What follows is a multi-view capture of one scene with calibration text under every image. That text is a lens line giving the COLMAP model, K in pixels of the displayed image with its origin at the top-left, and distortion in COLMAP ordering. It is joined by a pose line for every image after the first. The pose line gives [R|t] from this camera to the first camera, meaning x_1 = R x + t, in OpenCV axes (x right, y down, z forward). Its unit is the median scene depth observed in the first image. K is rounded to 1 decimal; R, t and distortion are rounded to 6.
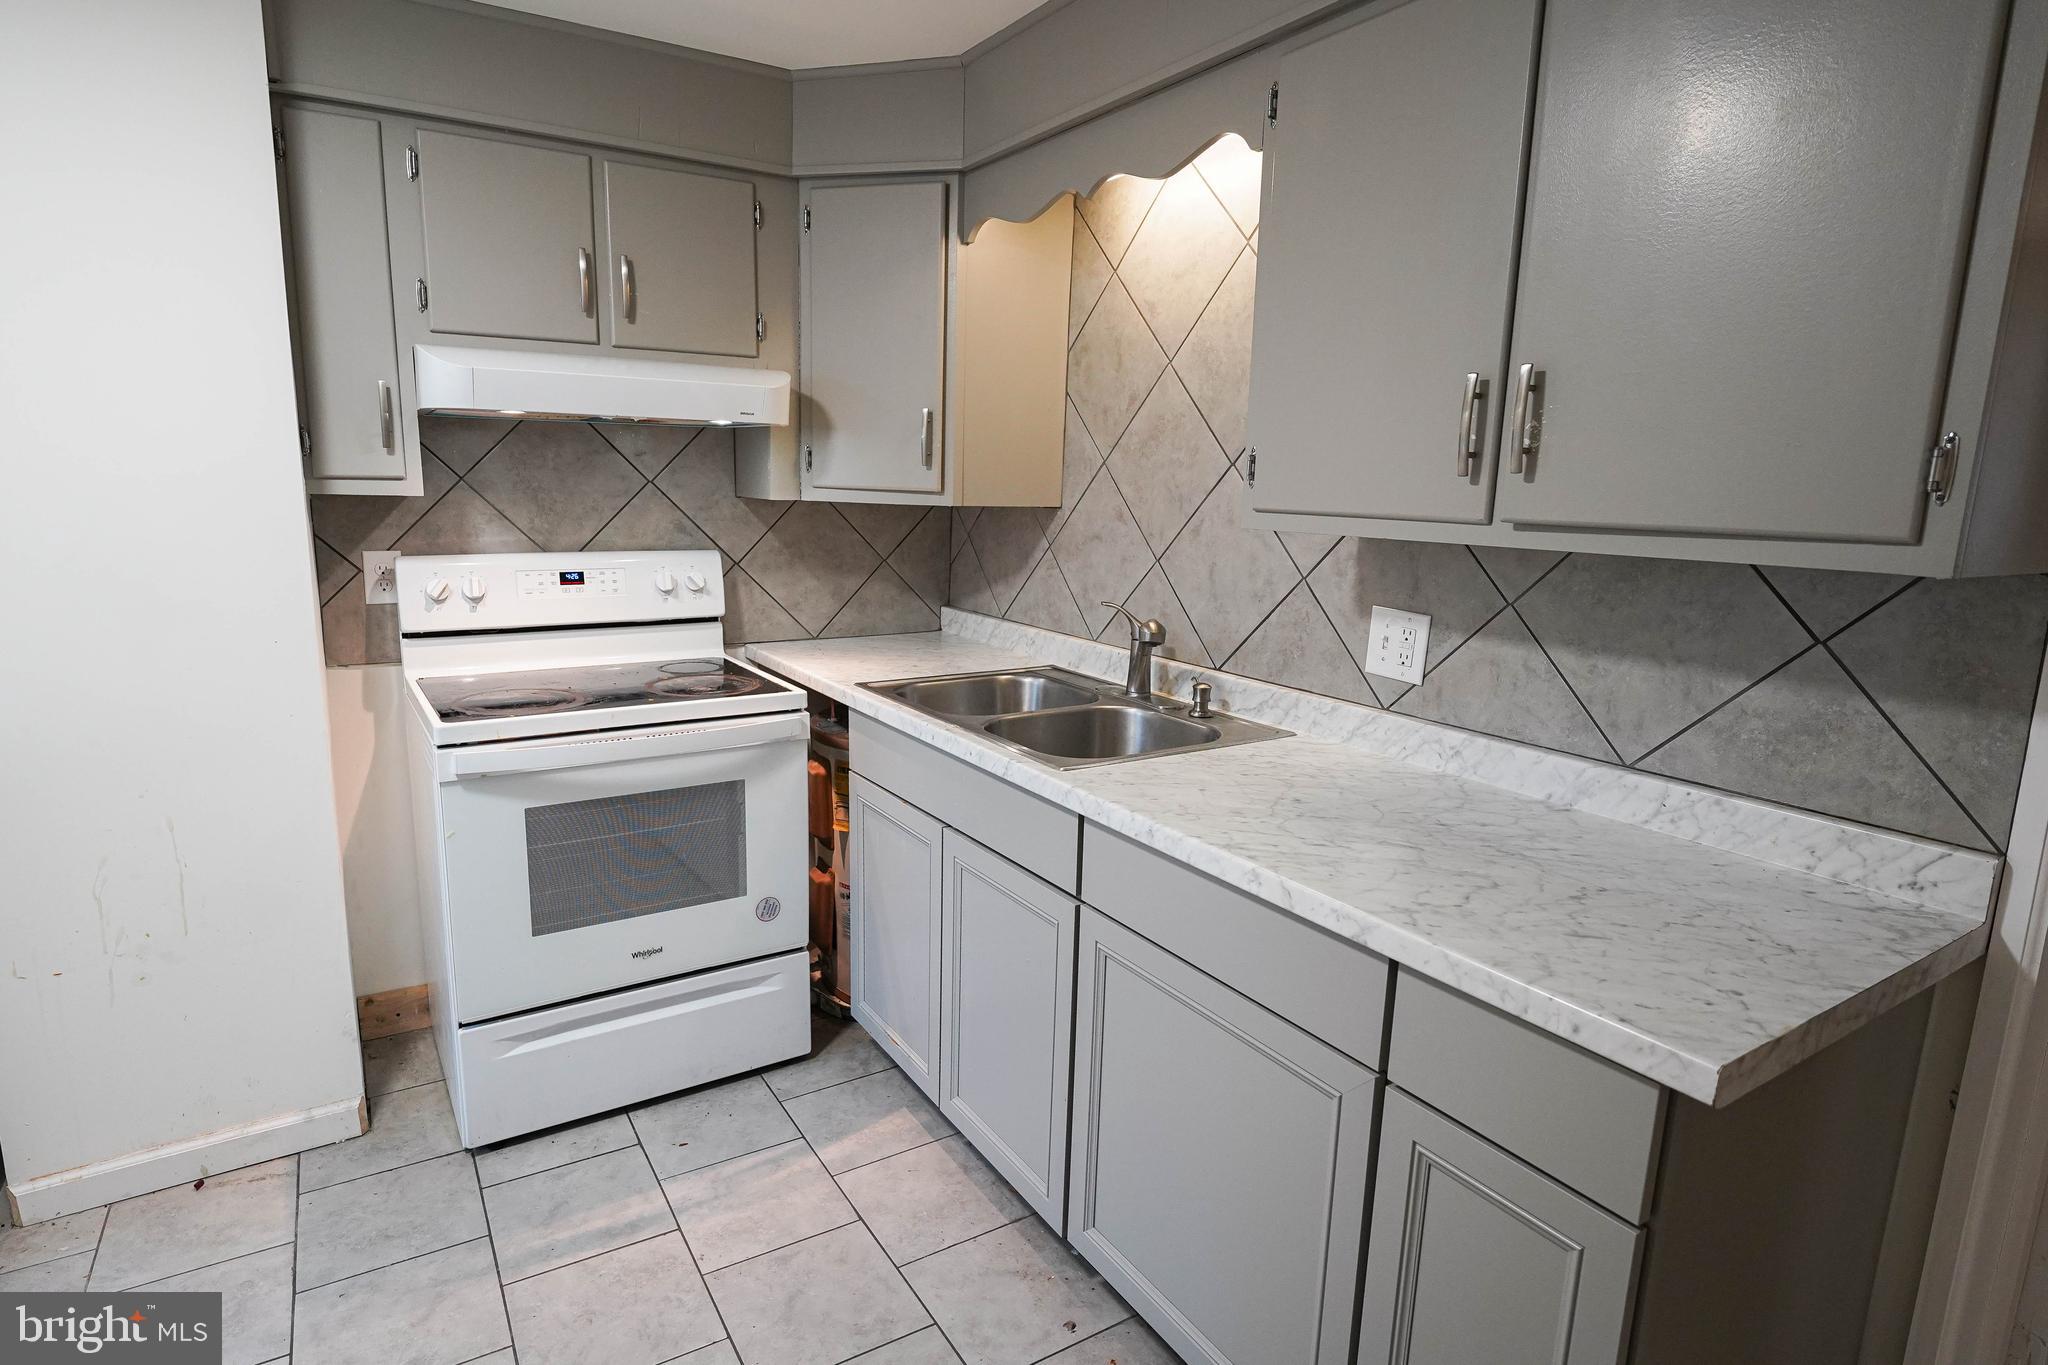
lens RADIAL K [[1022.0, 0, 1012.3], [0, 1022.0, 675.7], [0, 0, 1]] dist [-0.010466, -0.000518]
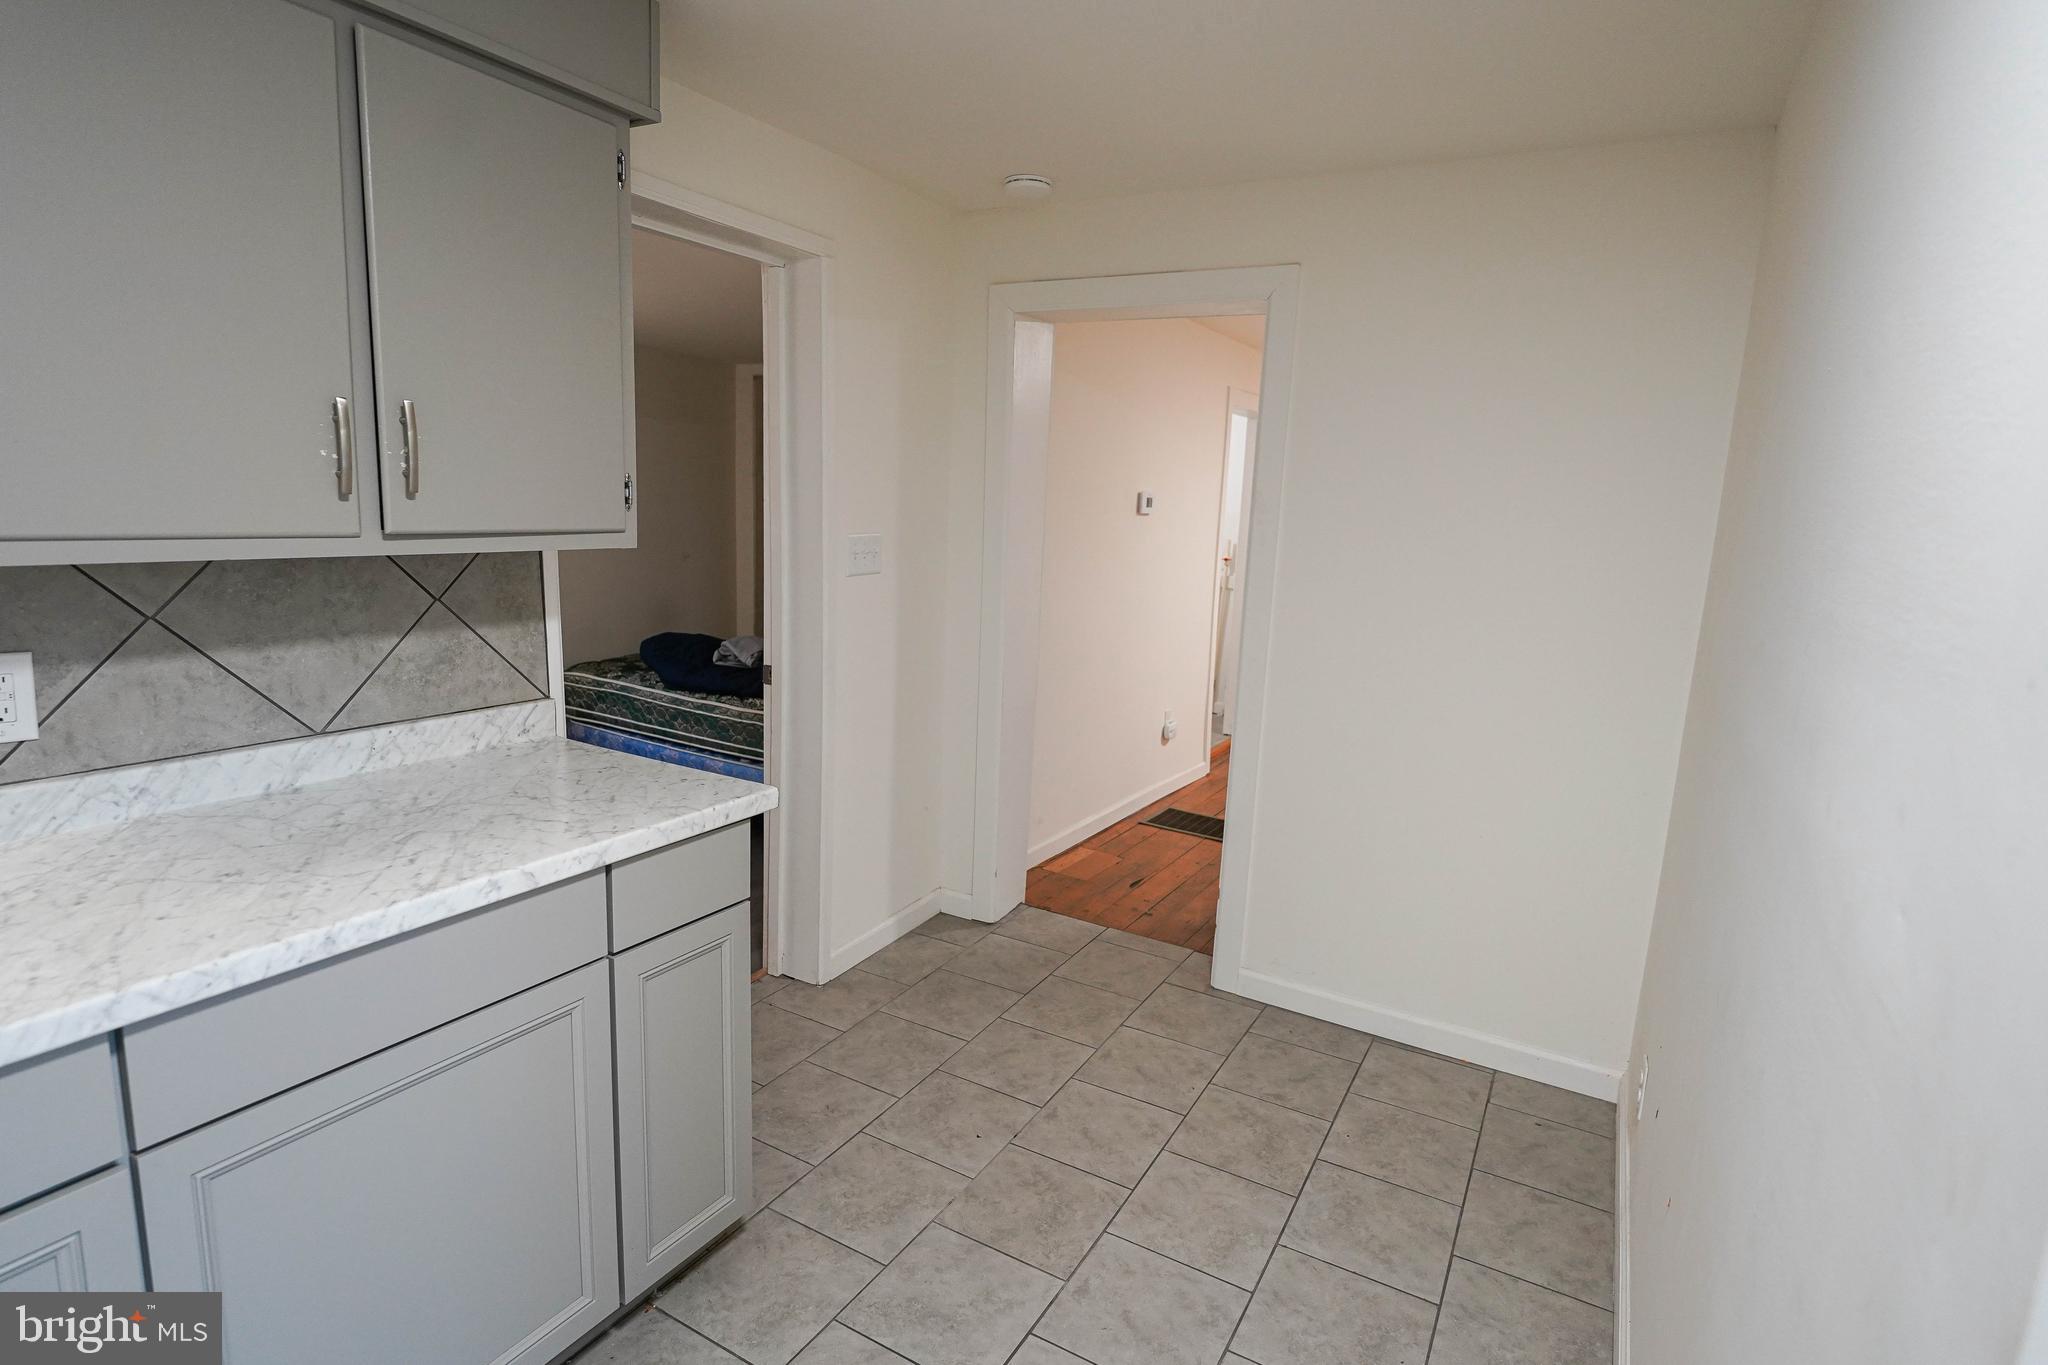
lens RADIAL K [[1022.0, 0, 1019.1], [0, 1022.0, 676.0], [0, 0, 1]] dist [-0.010466, -0.000518]
pose [[-0.442835, -0.201920, 0.873571, -0.827521], [0.109240, 0.954902, 0.276096, -0.228494], [-0.889924, 0.217694, -0.400806, 0.824452]]
